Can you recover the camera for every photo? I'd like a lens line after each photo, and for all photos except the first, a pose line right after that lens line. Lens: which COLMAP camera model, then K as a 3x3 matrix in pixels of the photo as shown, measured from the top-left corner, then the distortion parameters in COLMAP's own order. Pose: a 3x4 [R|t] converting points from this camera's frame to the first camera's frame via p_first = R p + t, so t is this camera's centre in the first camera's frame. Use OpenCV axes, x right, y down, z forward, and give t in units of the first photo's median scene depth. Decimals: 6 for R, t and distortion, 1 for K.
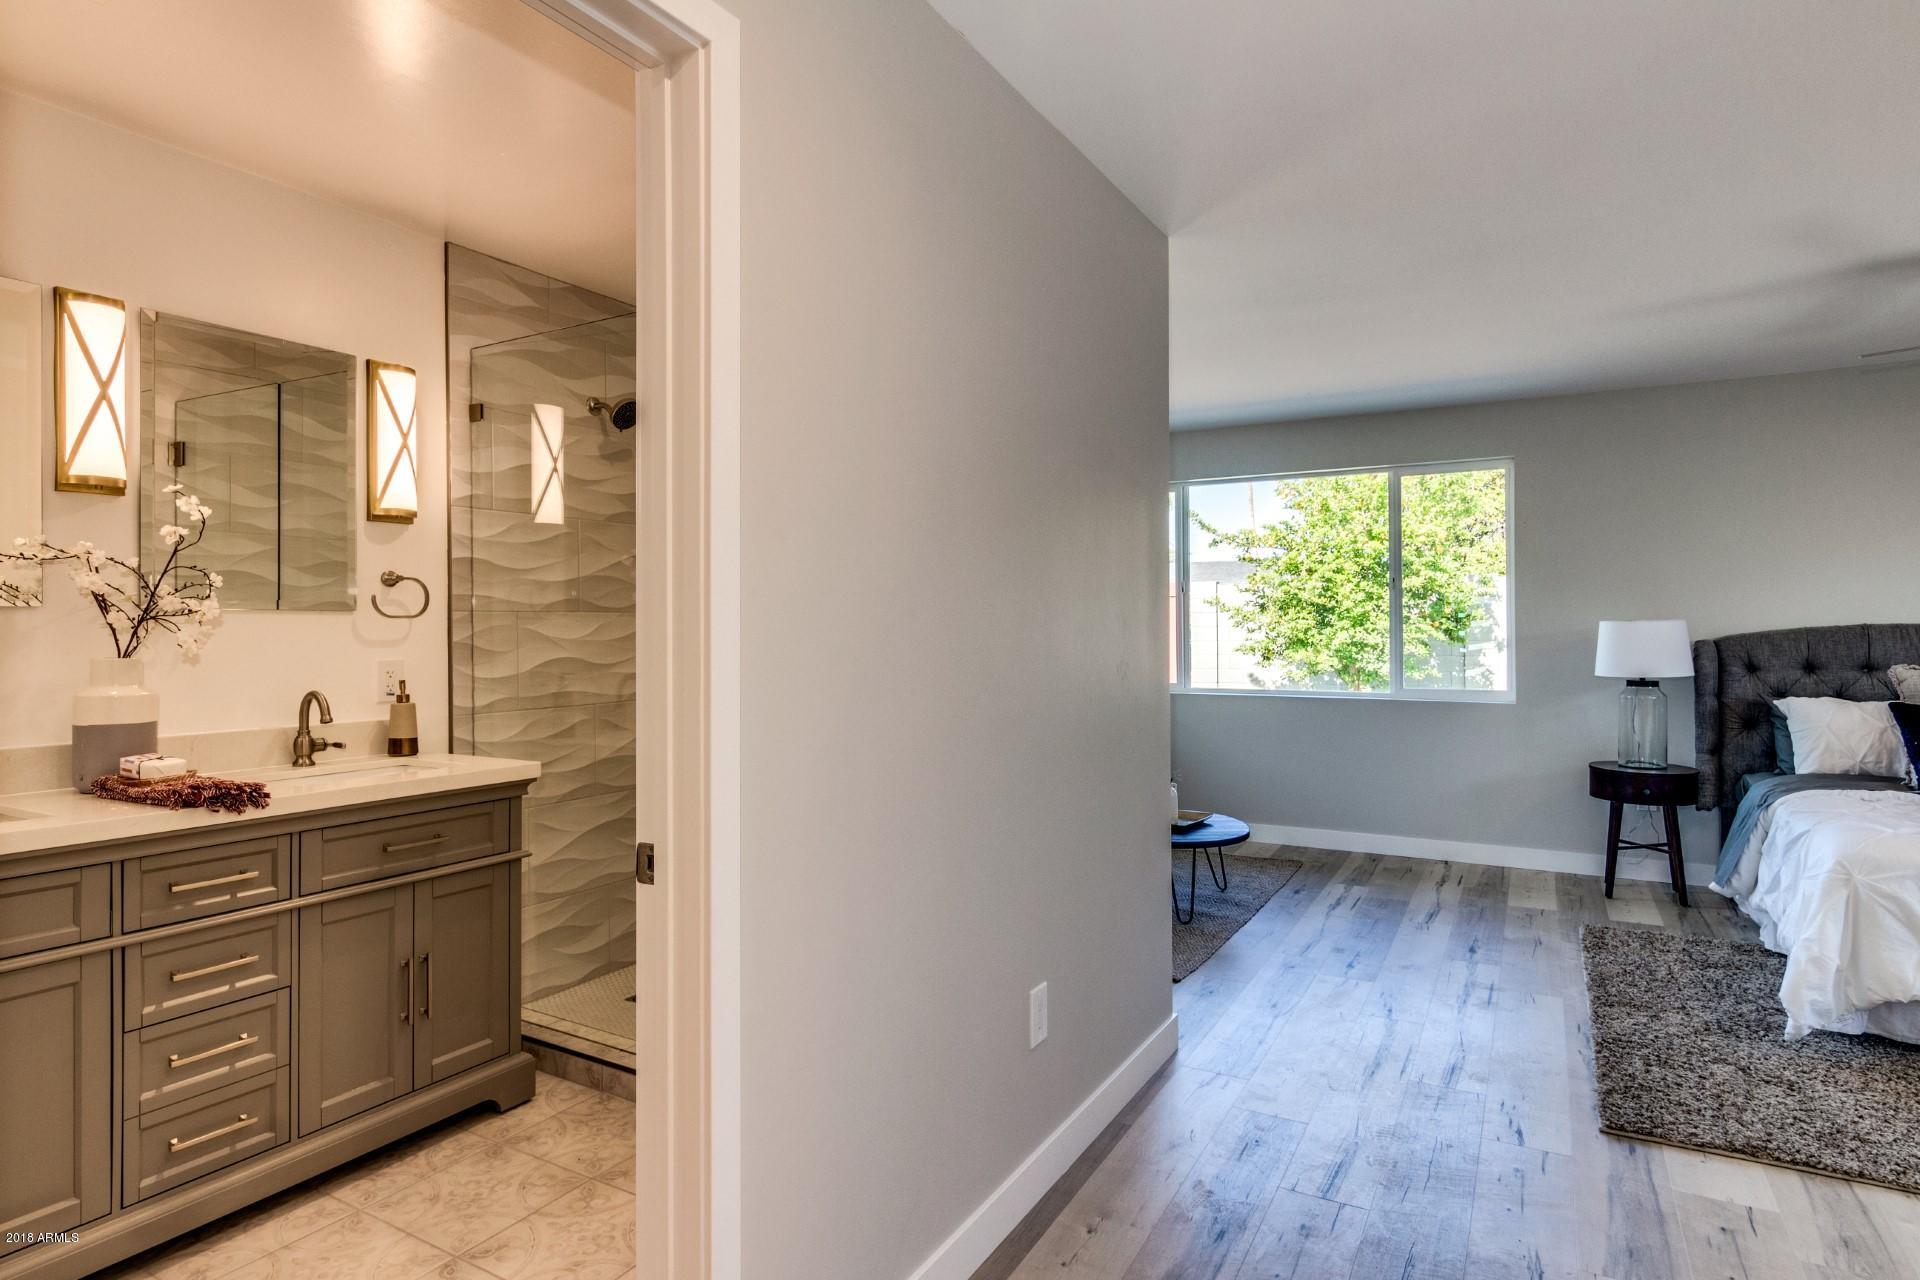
lens RADIAL K [[1026.0, 0, 962.5], [0, 1026.0, 633.2], [0, 0, 1]] dist [-0.003710, -0.001396]
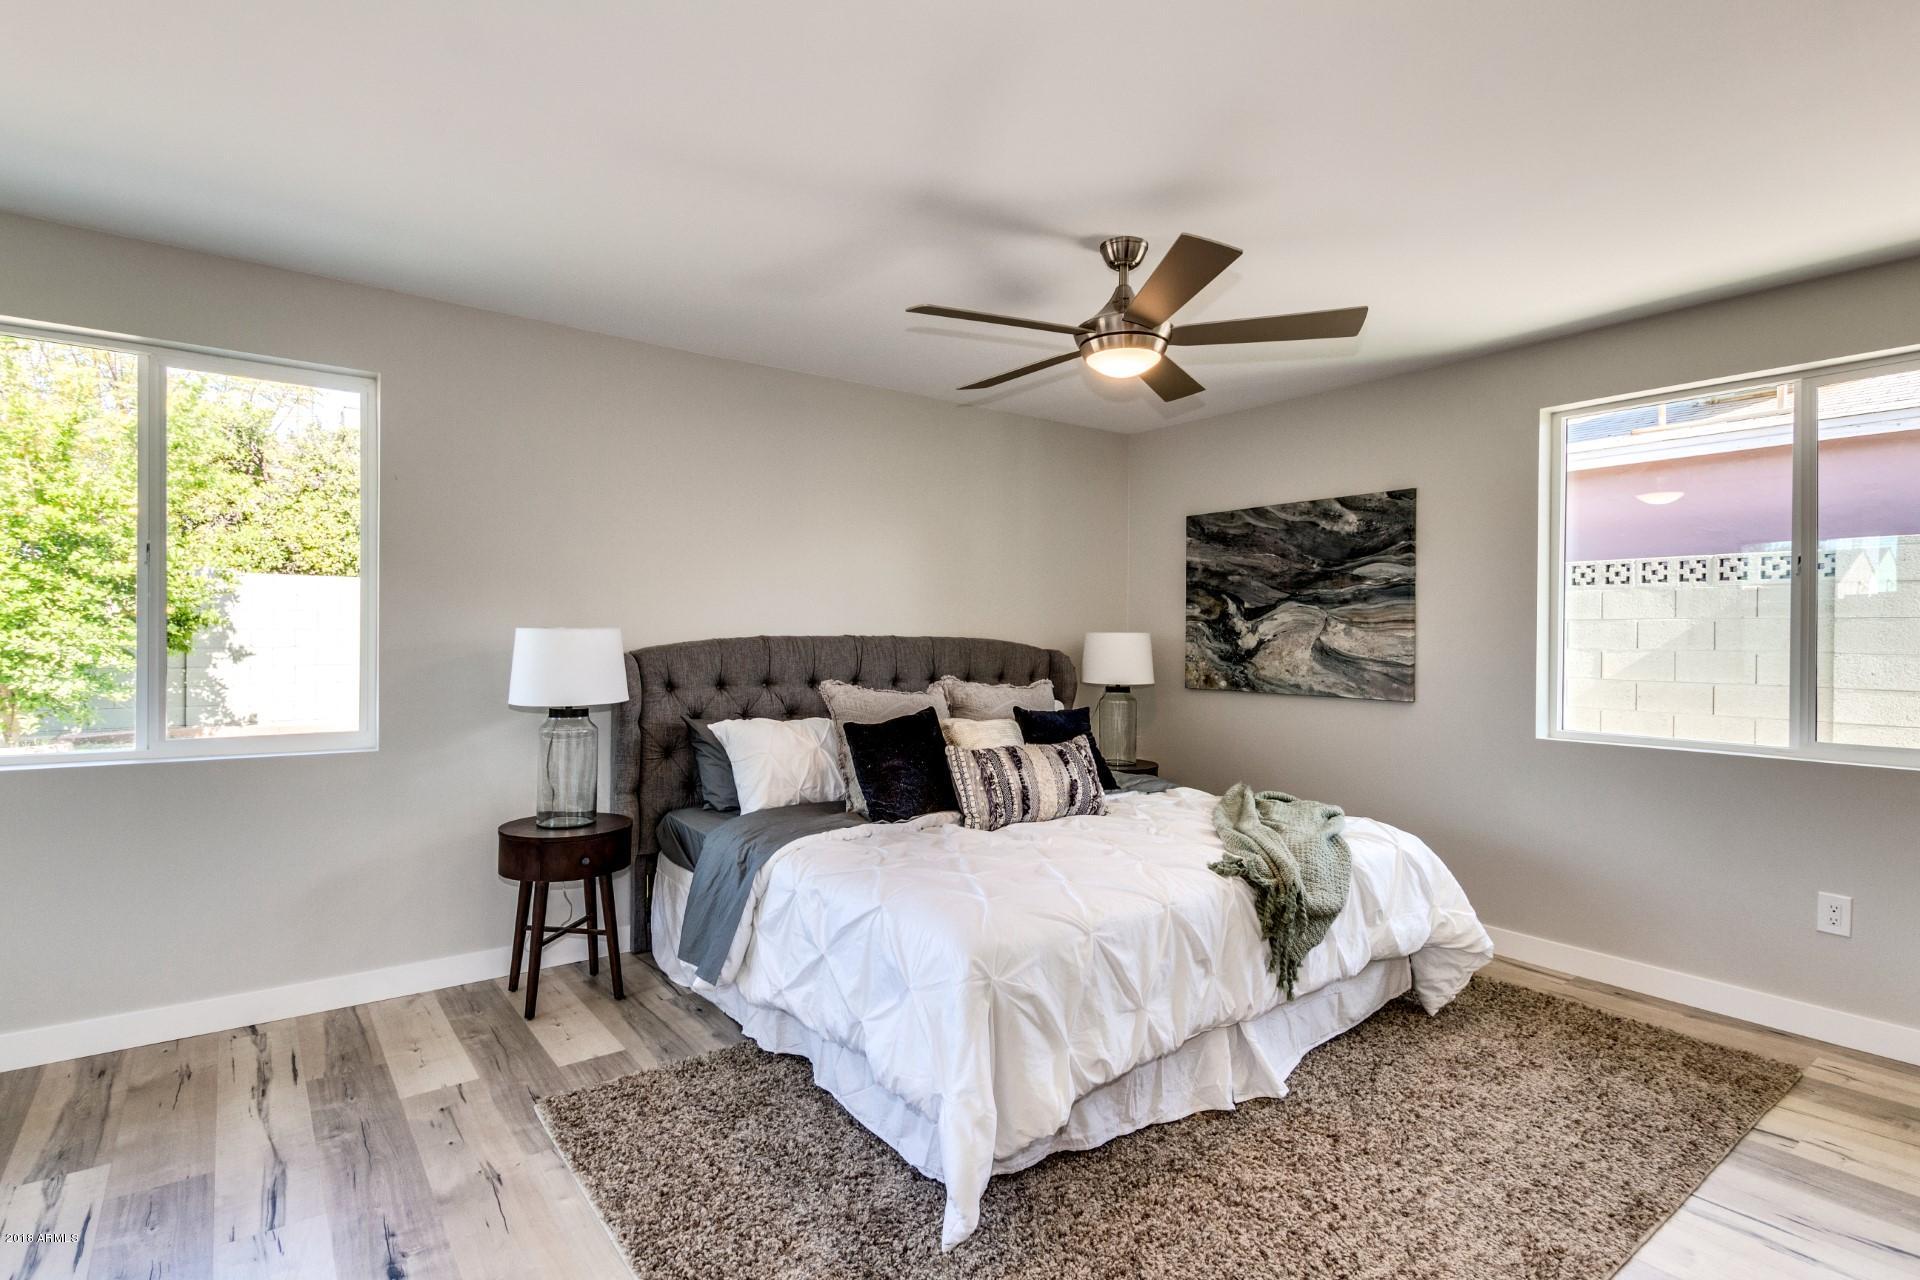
lens RADIAL K [[953.8, 0, 969.1], [0, 953.8, 638.5], [0, 0, 1]] dist [0.011988, -0.003471]
pose [[0.397155, 0.008399, 0.917713, 0.140917], [-0.007208, 0.999956, -0.006032, -0.002472], [-0.917723, -0.004220, 0.397198, 0.453525]]
